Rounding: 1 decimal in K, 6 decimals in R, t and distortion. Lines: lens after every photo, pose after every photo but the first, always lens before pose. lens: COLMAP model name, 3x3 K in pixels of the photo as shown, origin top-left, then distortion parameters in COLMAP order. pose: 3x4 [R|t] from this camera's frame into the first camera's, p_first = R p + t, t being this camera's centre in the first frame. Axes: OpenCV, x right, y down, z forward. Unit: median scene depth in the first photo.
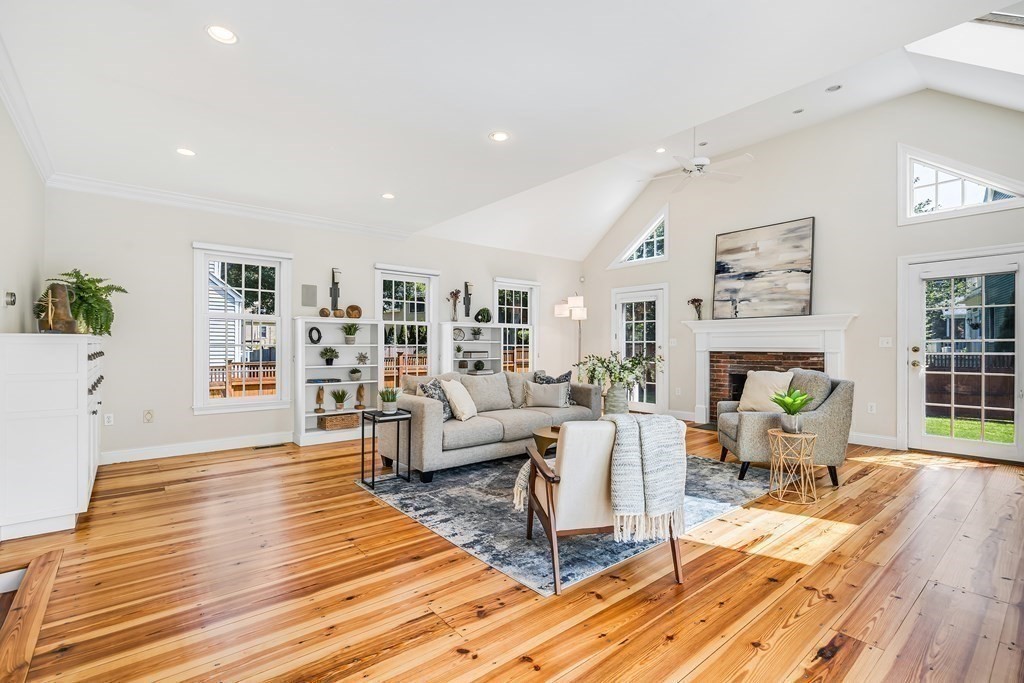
lens RADIAL K [[470.6, 0, 518.4], [0, 470.6, 340.8], [0, 0, 1]] dist [-0.013898, -0.000587]
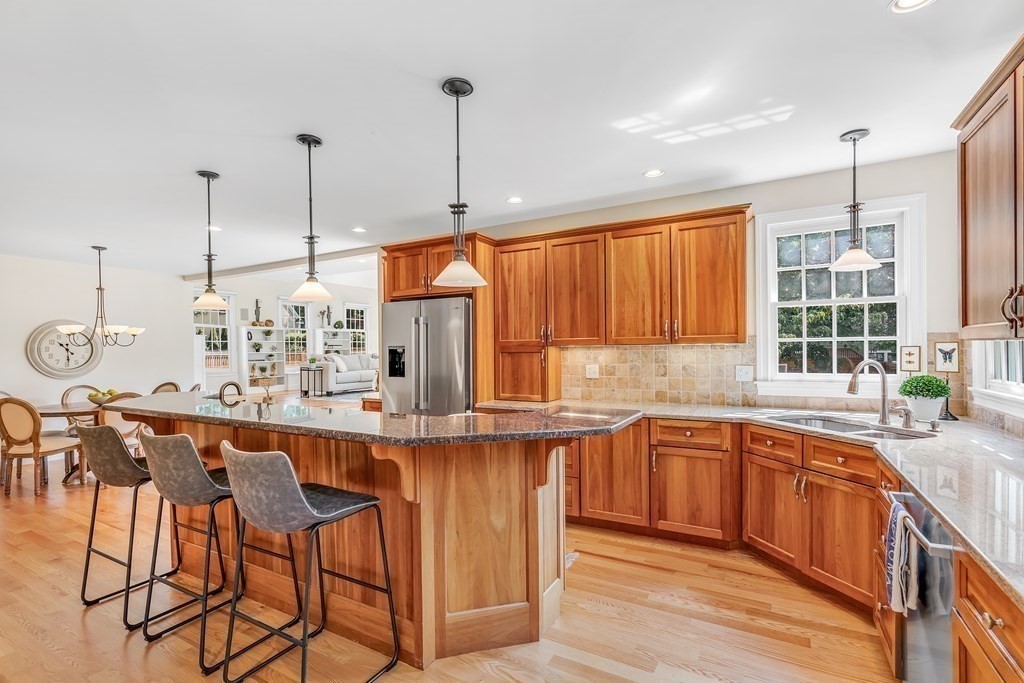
lens RADIAL K [[470.6, 0, 510.1], [0, 470.6, 350.2], [0, 0, 1]] dist [-0.013898, -0.000587]
pose [[0.934518, -0.014869, 0.355606, -0.120127], [0.010380, 0.999841, 0.014529, 0.026149], [-0.355766, -0.009886, 0.934523, -1.014372]]
